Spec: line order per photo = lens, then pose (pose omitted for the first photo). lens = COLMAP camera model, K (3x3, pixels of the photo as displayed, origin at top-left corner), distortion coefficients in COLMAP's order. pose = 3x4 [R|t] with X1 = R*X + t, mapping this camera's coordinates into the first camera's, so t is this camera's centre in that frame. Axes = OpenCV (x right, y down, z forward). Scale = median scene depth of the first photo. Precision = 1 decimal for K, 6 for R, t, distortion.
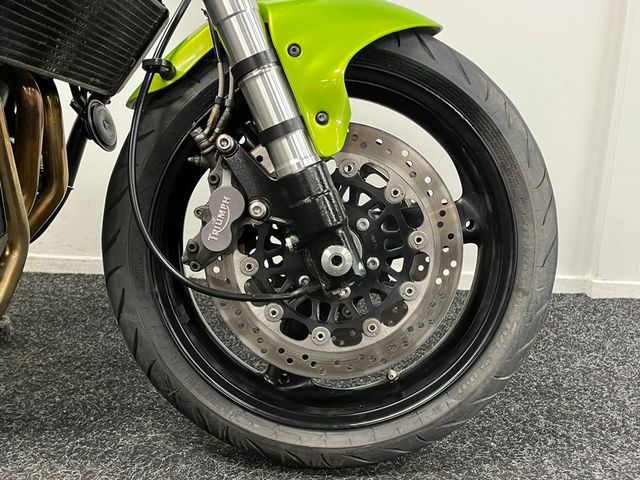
lens RADIAL K [[593.6, 0, 320.0], [0, 593.6, 240.0], [0, 0, 1]] dist [0.057499, -0.030315]
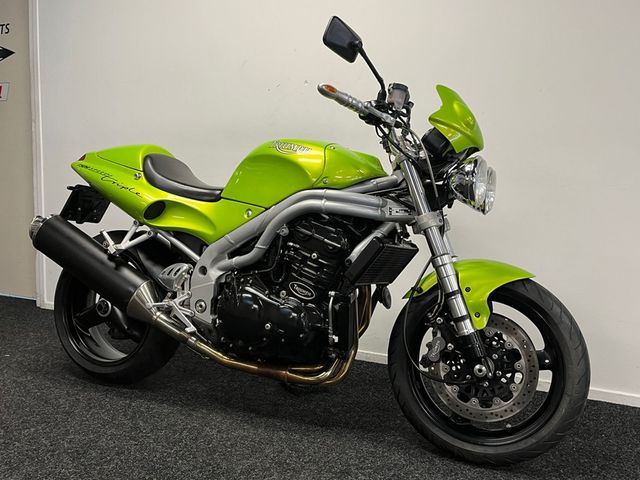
lens RADIAL K [[593.6, 0, 320.0], [0, 593.6, 240.0], [0, 0, 1]] dist [0.057499, -0.030315]
pose [[0.936727, 0.044579, -0.347211, 0.231433], [-0.097346, 0.985909, -0.136044, -0.095857], [0.336254, 0.161236, 0.927867, -1.592940]]
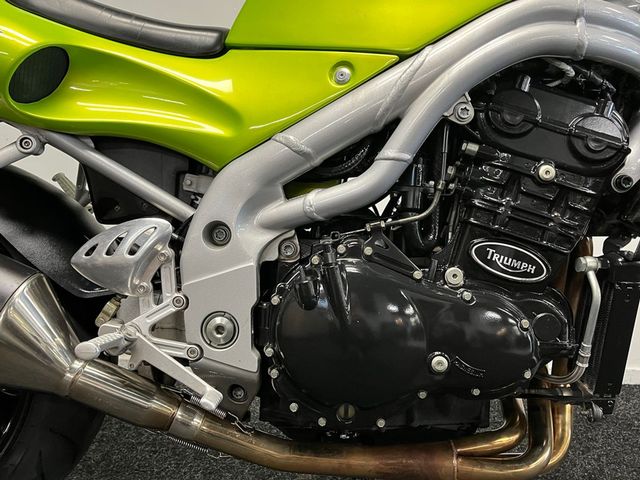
lens RADIAL K [[593.6, 0, 320.0], [0, 593.6, 240.0], [0, 0, 1]] dist [0.057499, -0.030315]
pose [[0.998837, -0.015548, 0.045642, -1.144544], [0.020139, 0.994590, -0.101911, -0.163118], [-0.043811, 0.102712, 0.993746, -0.166981]]
